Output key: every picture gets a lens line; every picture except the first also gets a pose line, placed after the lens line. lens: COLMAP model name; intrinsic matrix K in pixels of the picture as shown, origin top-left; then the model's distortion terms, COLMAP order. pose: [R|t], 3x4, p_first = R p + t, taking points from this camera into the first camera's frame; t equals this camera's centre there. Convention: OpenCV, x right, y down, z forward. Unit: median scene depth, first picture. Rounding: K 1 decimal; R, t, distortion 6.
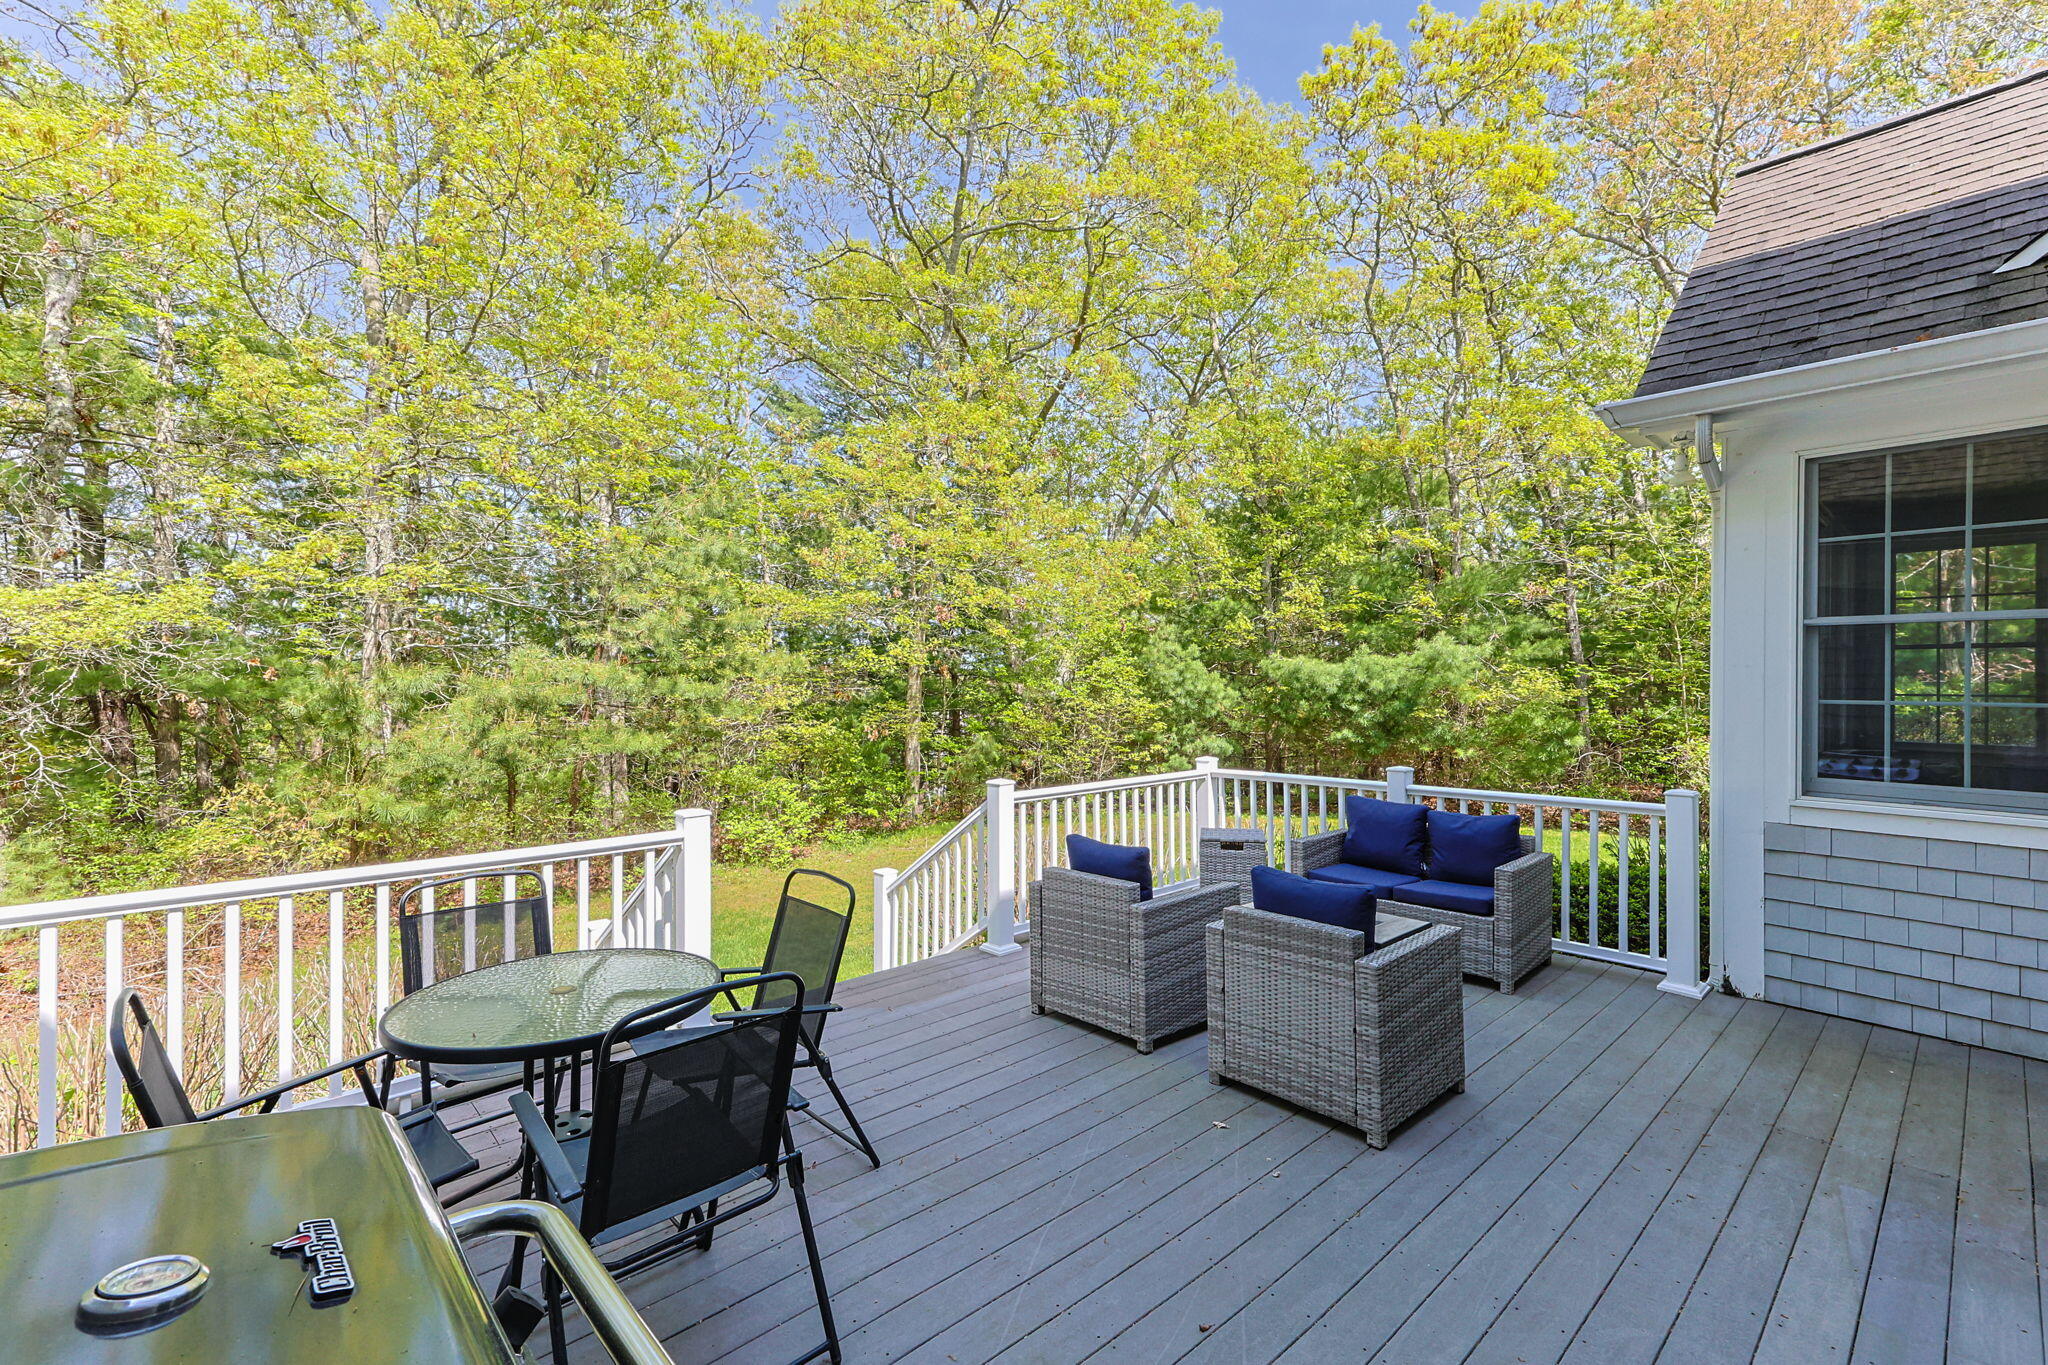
lens RADIAL K [[915.0, 0, 1019.7], [0, 915.0, 677.0], [0, 0, 1]] dist [0.016158, 0.000388]
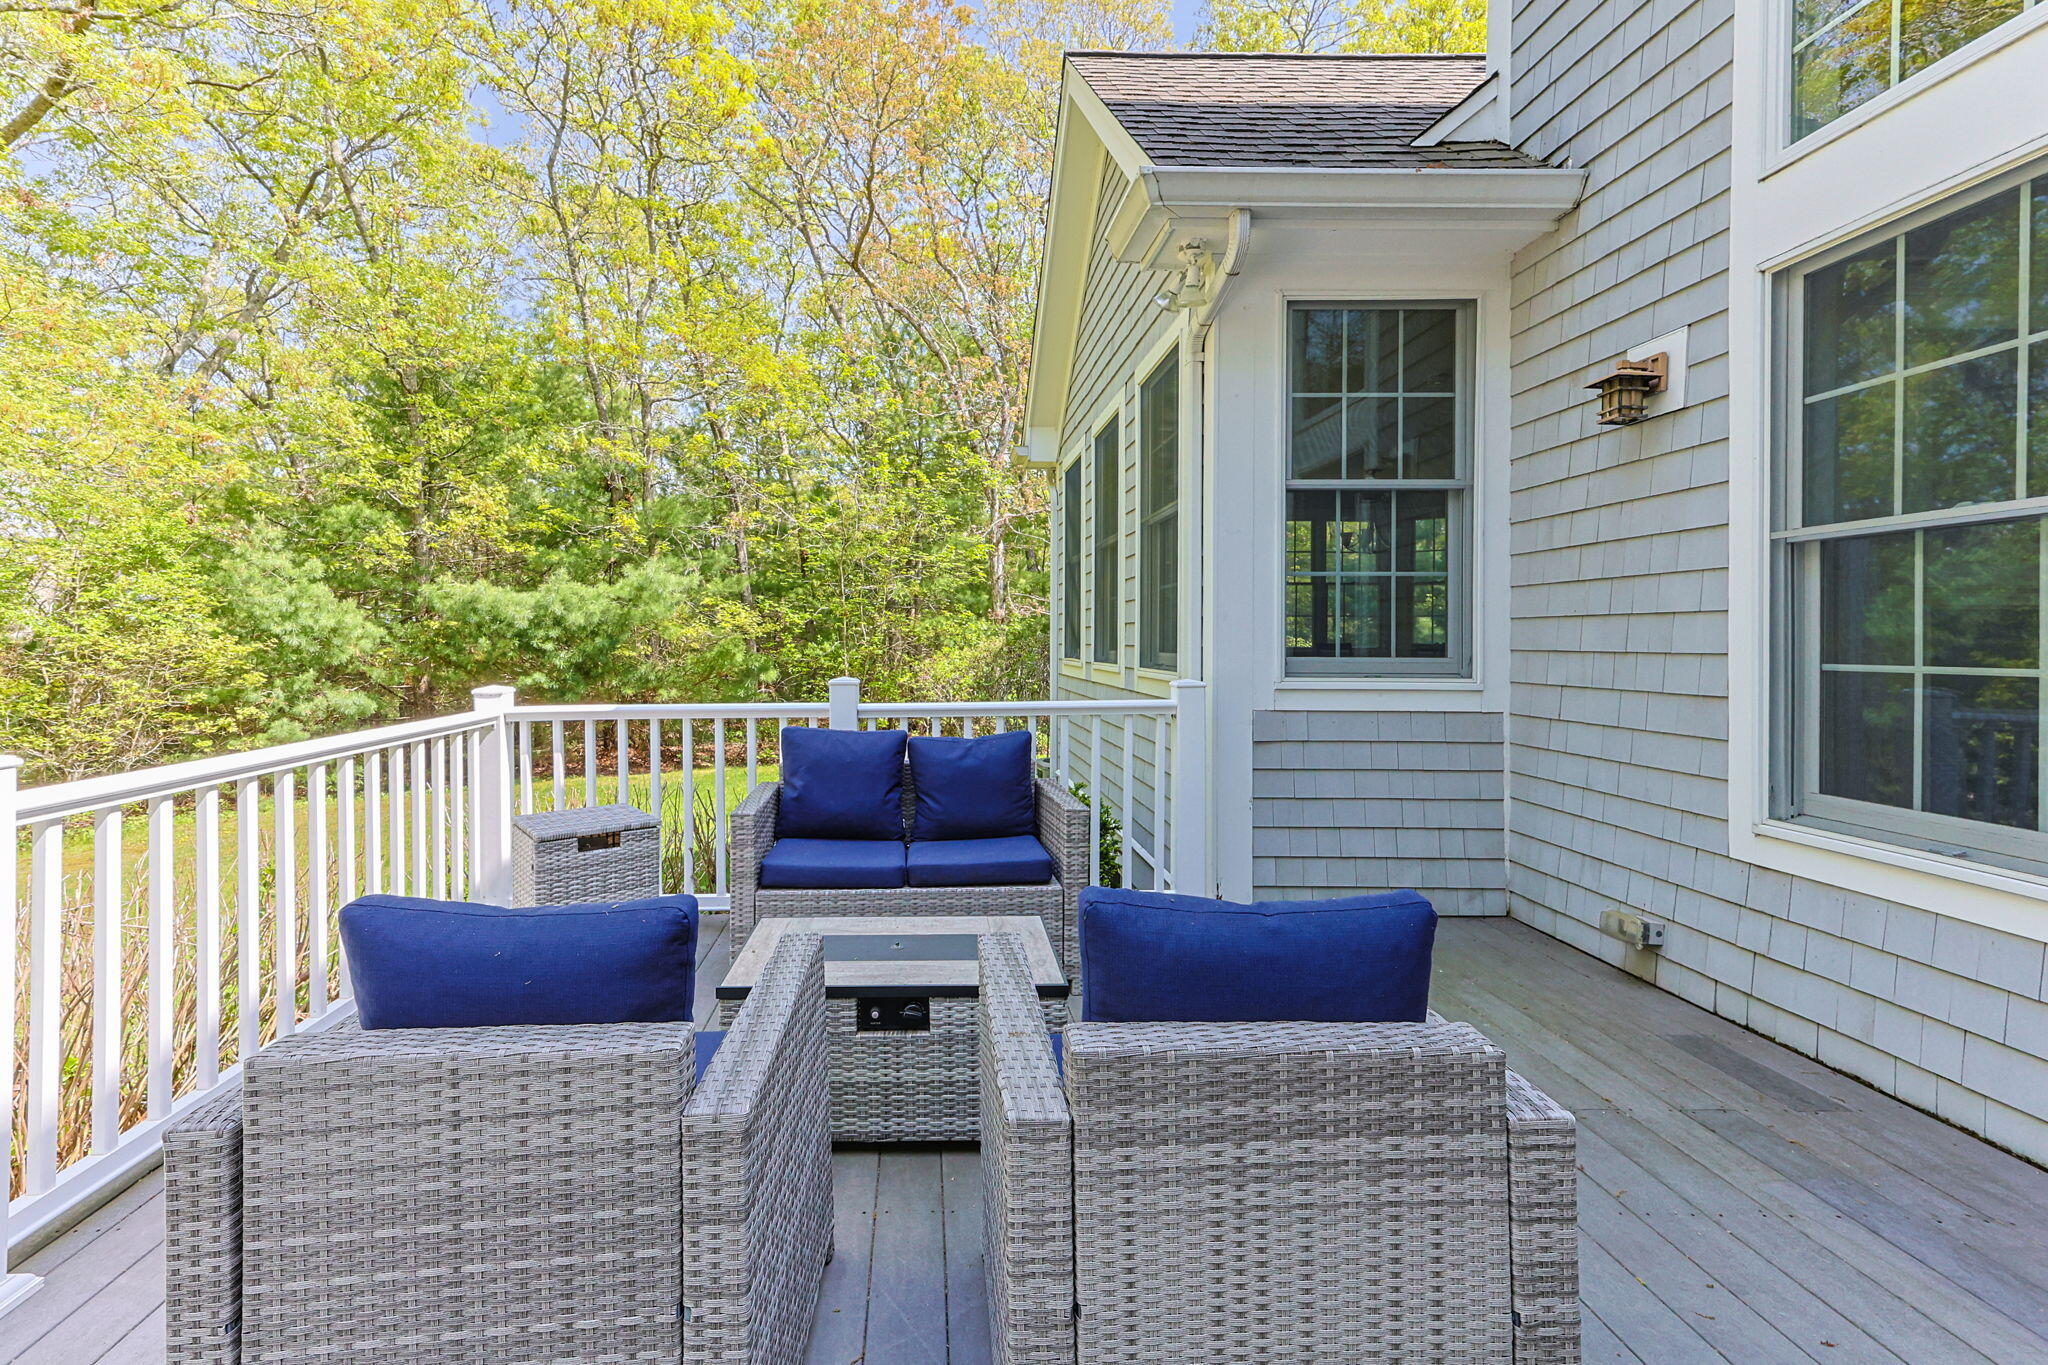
lens RADIAL K [[915.0, 0, 940.7], [0, 915.0, 631.3], [0, 0, 1]] dist [0.016158, 0.000388]
pose [[0.672388, -0.000047, 0.740199, -0.009361], [0.003436, 0.999989, -0.003058, 0.023569], [-0.740191, 0.004599, 0.672381, 0.179083]]
